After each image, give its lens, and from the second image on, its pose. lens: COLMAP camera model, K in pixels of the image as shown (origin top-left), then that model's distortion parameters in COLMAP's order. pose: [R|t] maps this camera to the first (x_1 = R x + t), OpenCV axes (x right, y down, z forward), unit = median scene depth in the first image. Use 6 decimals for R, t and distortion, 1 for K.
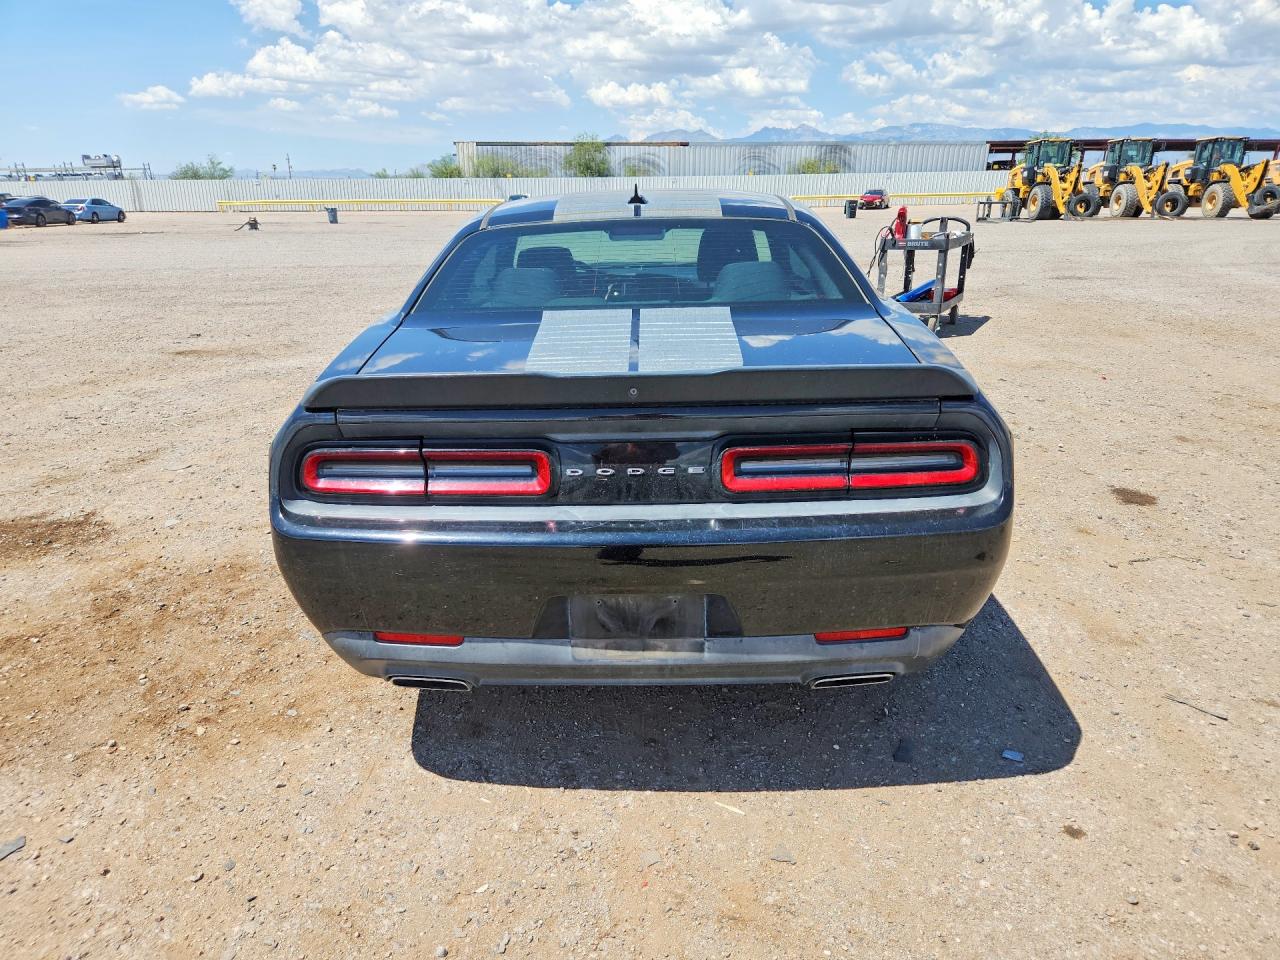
lens RADIAL K [[865.6, 0, 636.2], [0, 865.6, 483.7], [0, 0, 1]] dist [0.037339, -0.030407]
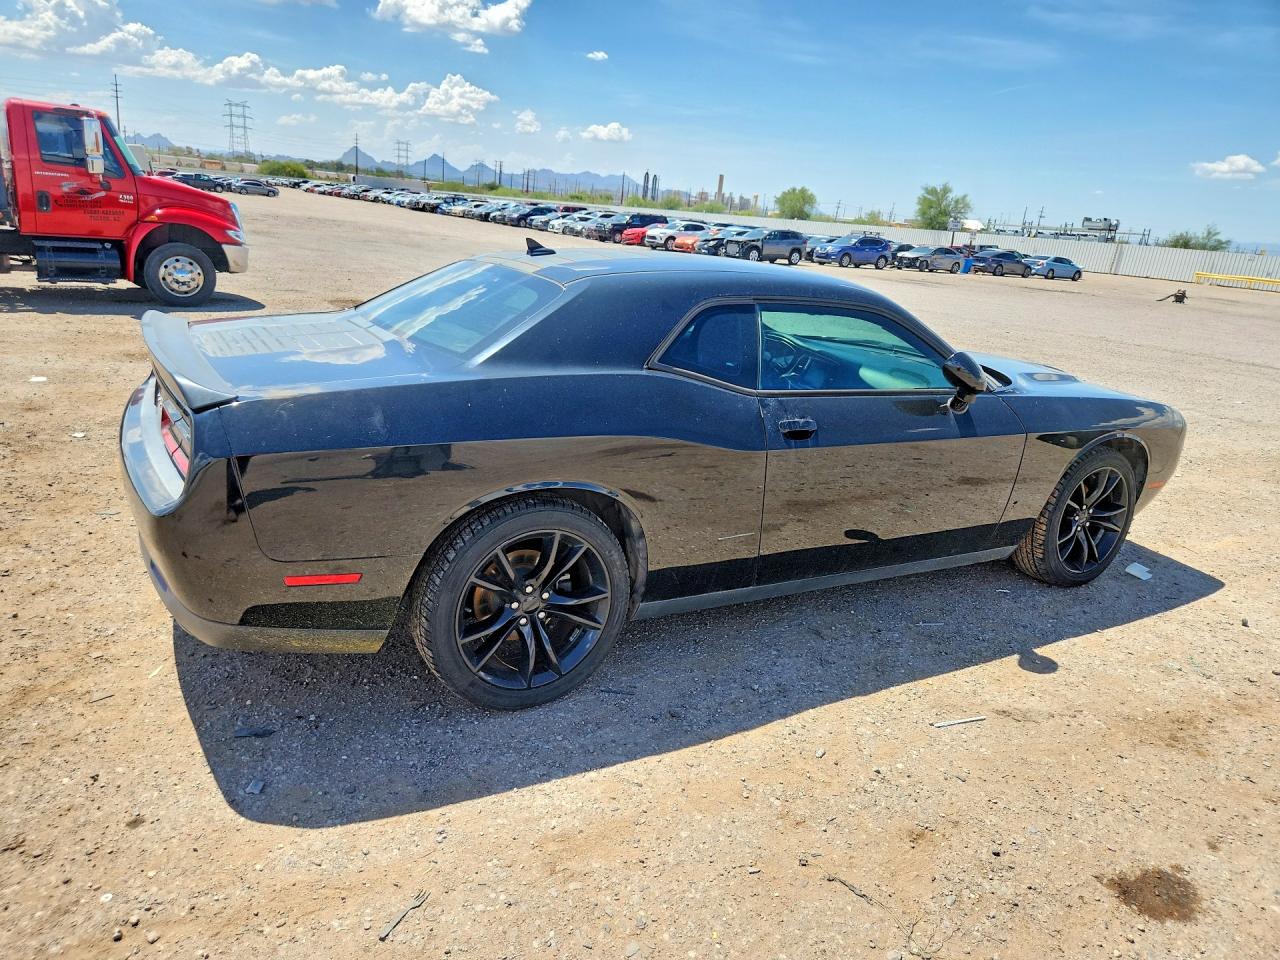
lens RADIAL K [[865.6, 0, 636.2], [0, 865.6, 483.7], [0, 0, 1]] dist [0.037339, -0.030407]
pose [[0.510702, 0.307520, -0.802880, 0.356513], [-0.360507, 0.924378, 0.124742, -0.080074], [0.780524, 0.225738, 0.582944, 0.173077]]
